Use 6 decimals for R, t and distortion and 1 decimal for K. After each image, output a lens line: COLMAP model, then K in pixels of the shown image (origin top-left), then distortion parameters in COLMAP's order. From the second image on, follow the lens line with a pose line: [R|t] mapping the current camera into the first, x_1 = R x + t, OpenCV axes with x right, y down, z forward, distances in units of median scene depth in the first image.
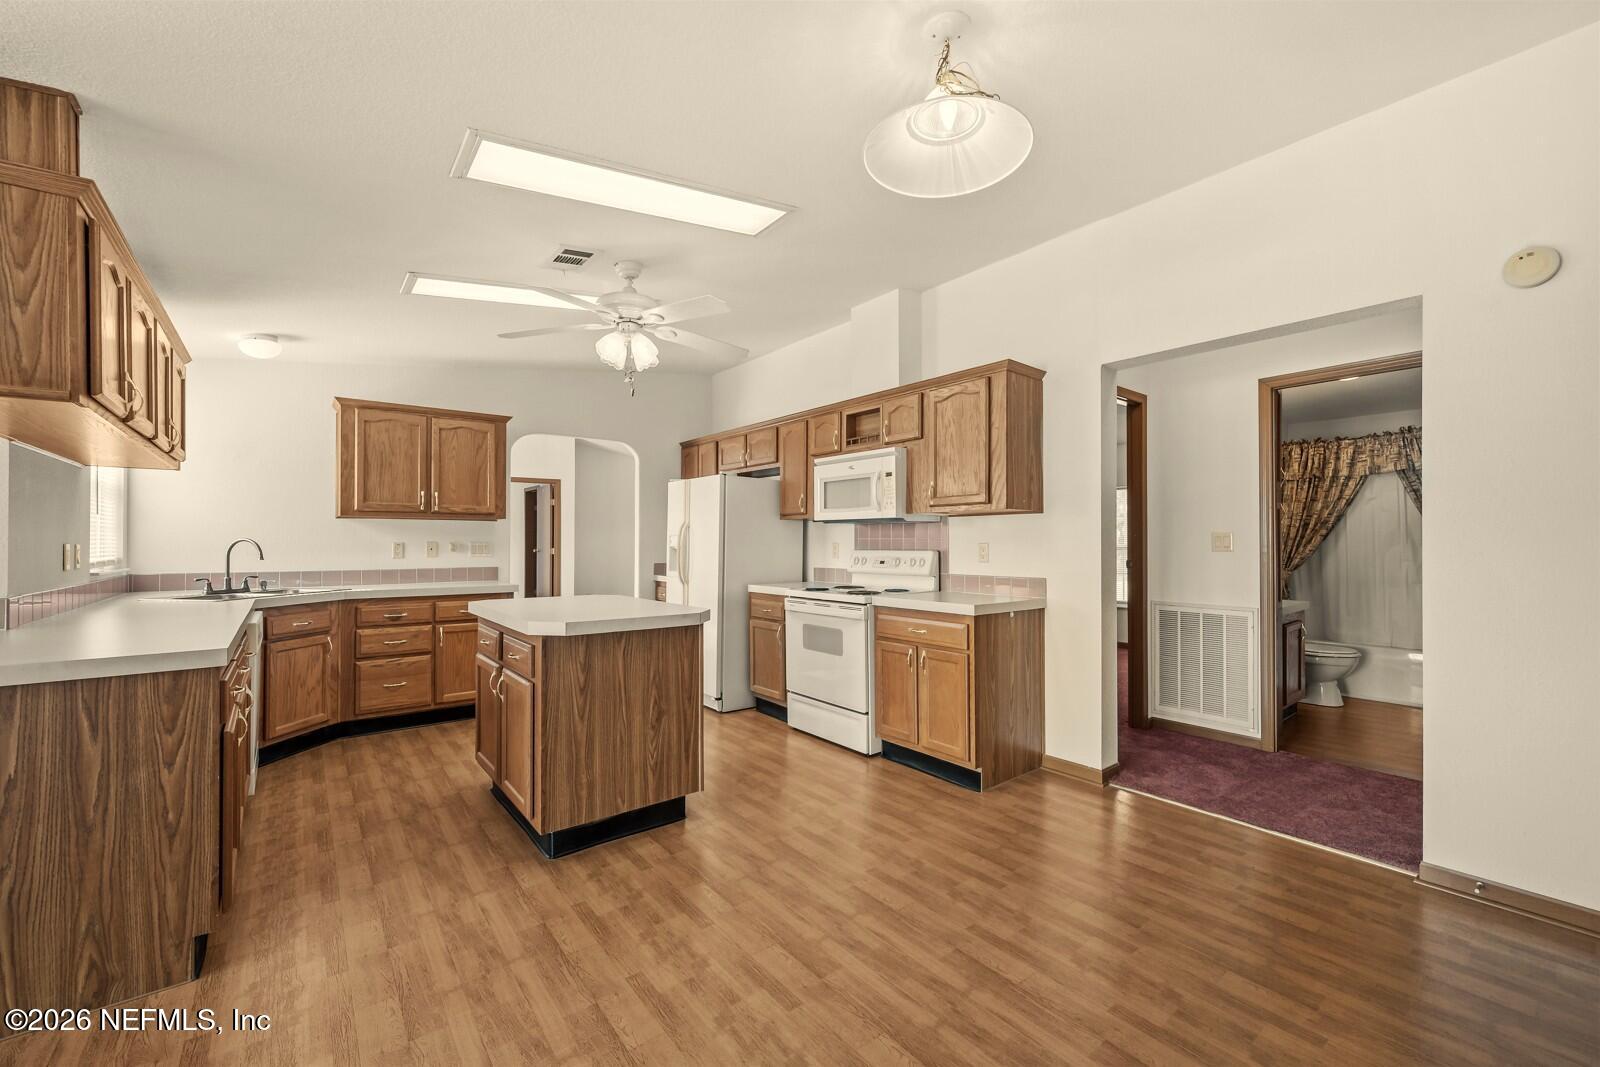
lens RADIAL K [[637.2, 0, 810.5], [0, 637.2, 537.2], [0, 0, 1]] dist [-0.001589, -0.000131]
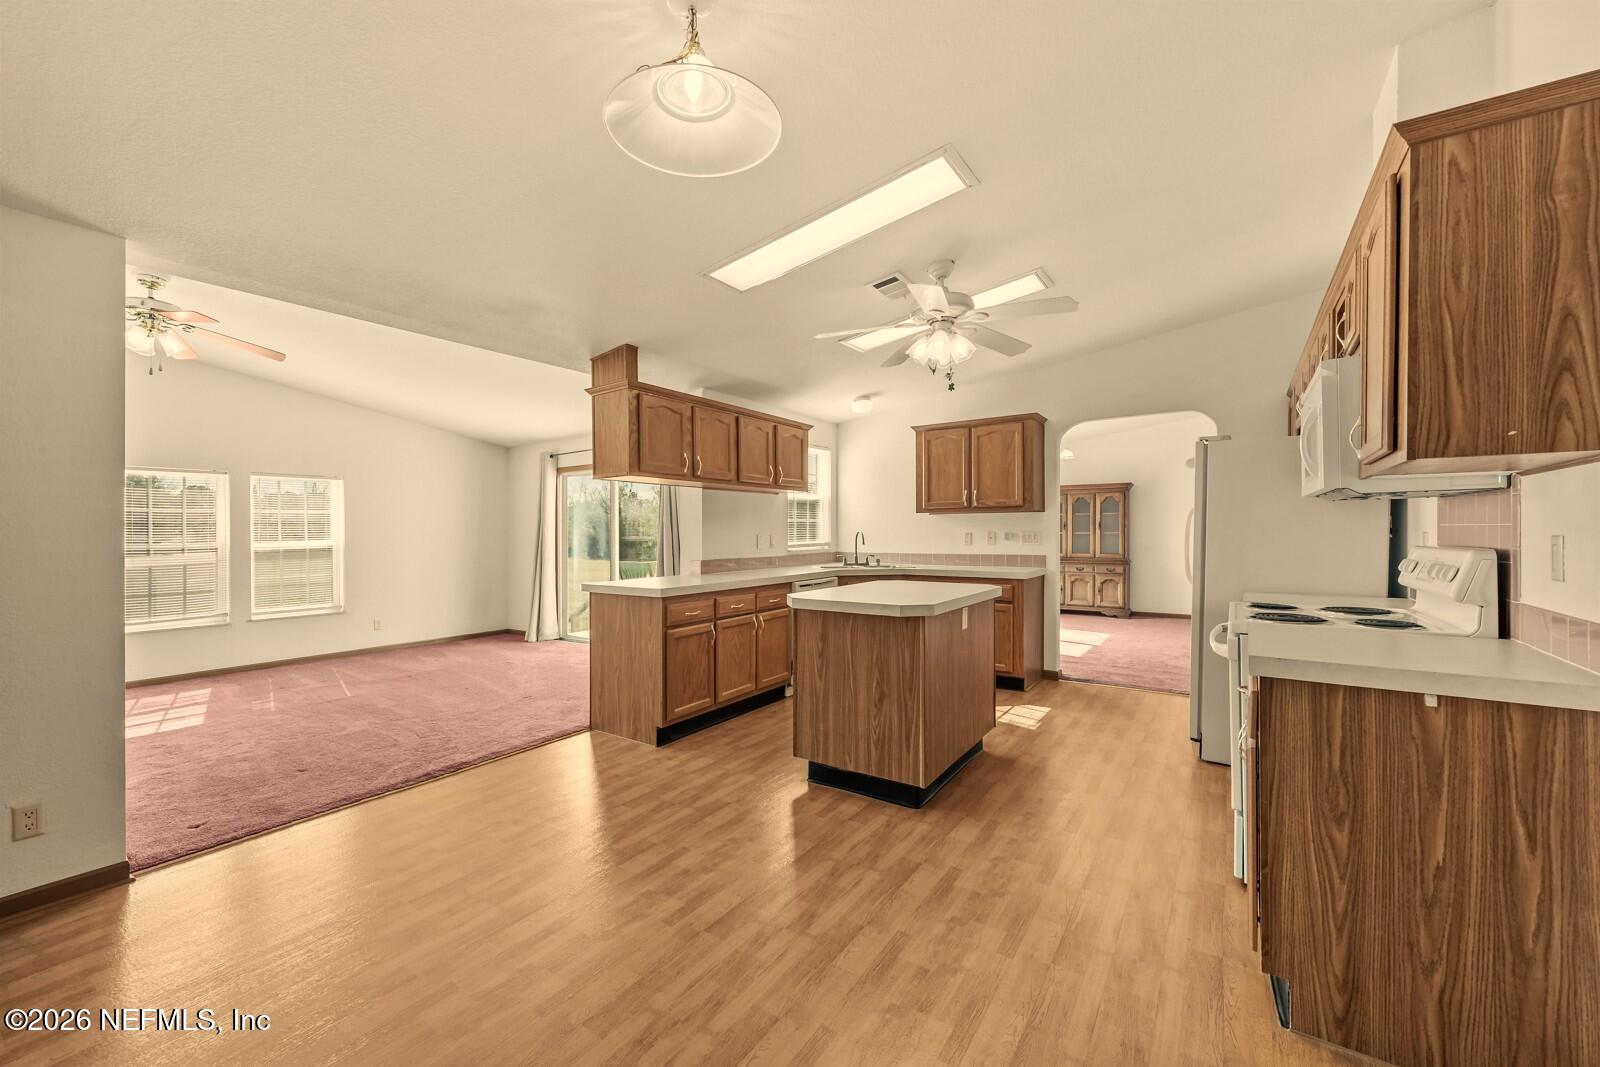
lens RADIAL K [[637.2, 0, 807.4], [0, 637.2, 537.2], [0, 0, 1]] dist [-0.001589, -0.000131]
pose [[0.285624, 0.006654, -0.958319, 0.699908], [0.017915, 0.999764, 0.012281, -0.004664], [0.958174, -0.020676, 0.285438, 0.536182]]
